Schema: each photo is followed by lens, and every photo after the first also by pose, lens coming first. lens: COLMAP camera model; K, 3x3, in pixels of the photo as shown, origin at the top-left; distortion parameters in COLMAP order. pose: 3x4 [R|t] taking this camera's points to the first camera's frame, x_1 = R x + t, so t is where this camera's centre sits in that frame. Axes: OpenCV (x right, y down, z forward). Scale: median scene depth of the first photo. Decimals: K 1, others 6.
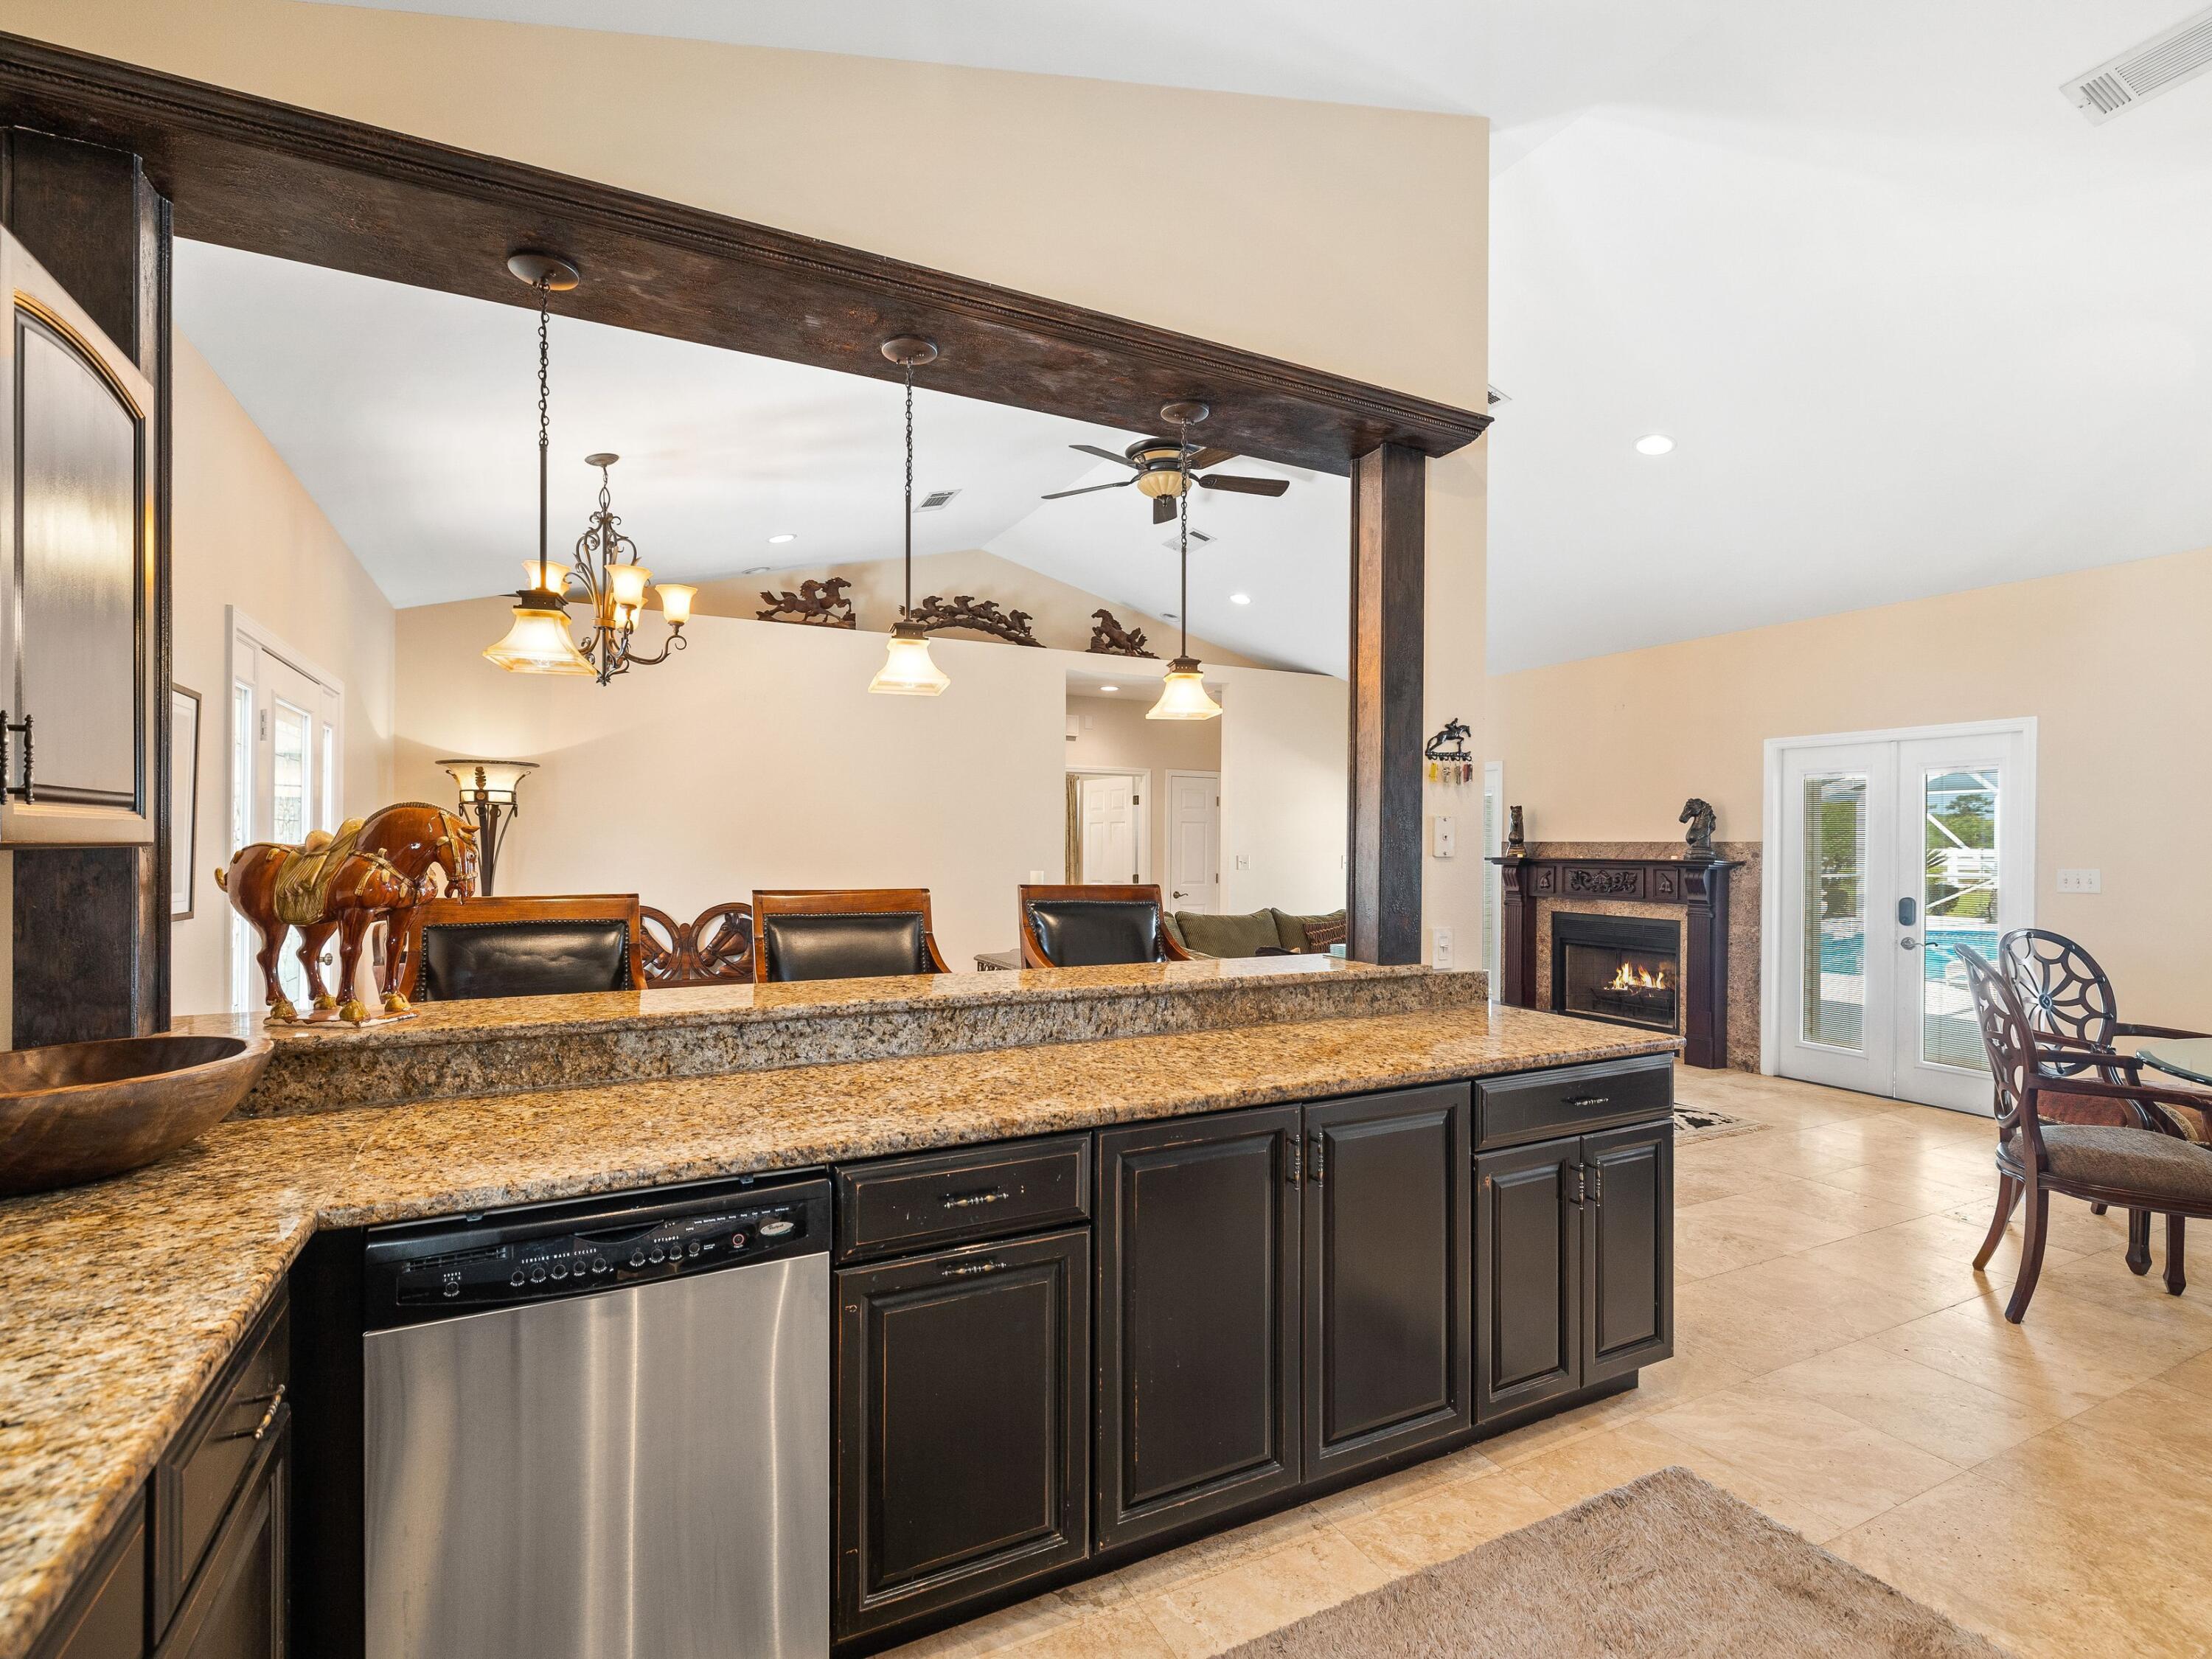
lens RADIAL K [[1060.3, 0, 1106.0], [0, 1060.3, 829.5], [0, 0, 1]] dist [-0.000433, 0.000035]
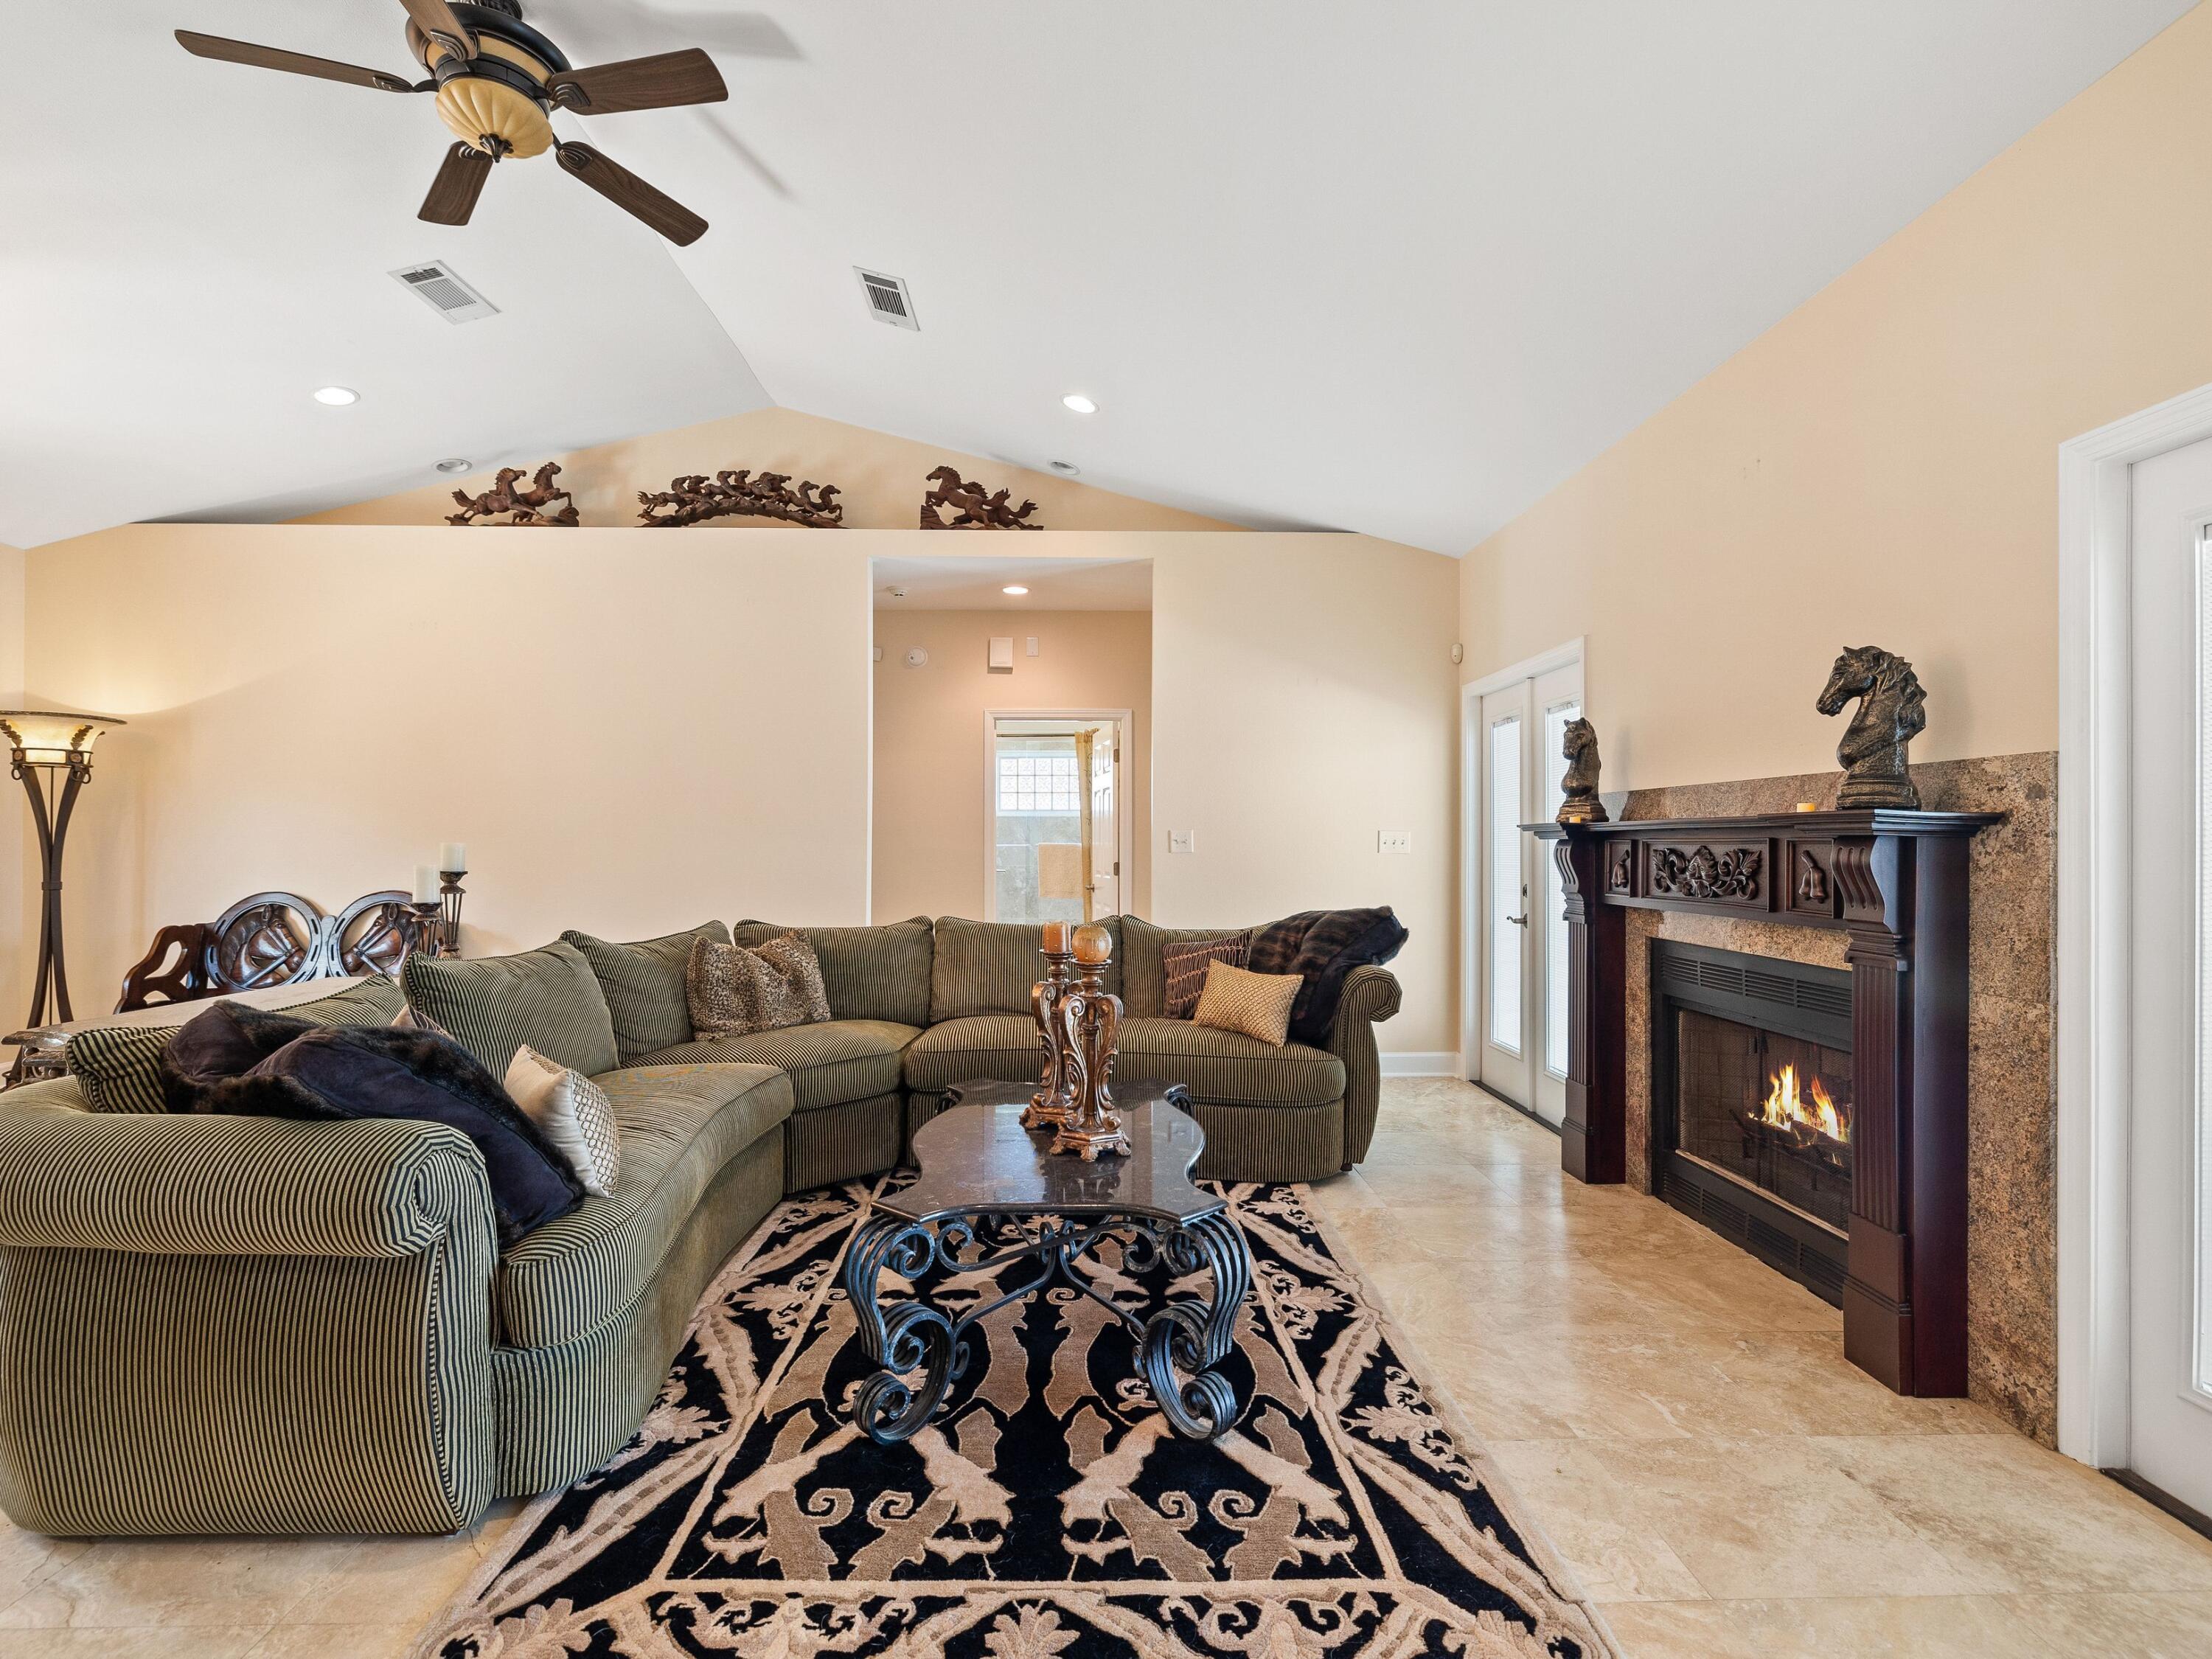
lens RADIAL K [[1060.3, 0, 1106.0], [0, 1060.3, 829.5], [0, 0, 1]] dist [-0.000433, 0.000035]
pose [[0.900378, -0.010126, -0.434991, 0.465280], [0.009795, 0.999948, -0.003002, 0.032253], [0.434999, -0.001558, 0.900430, 0.536809]]
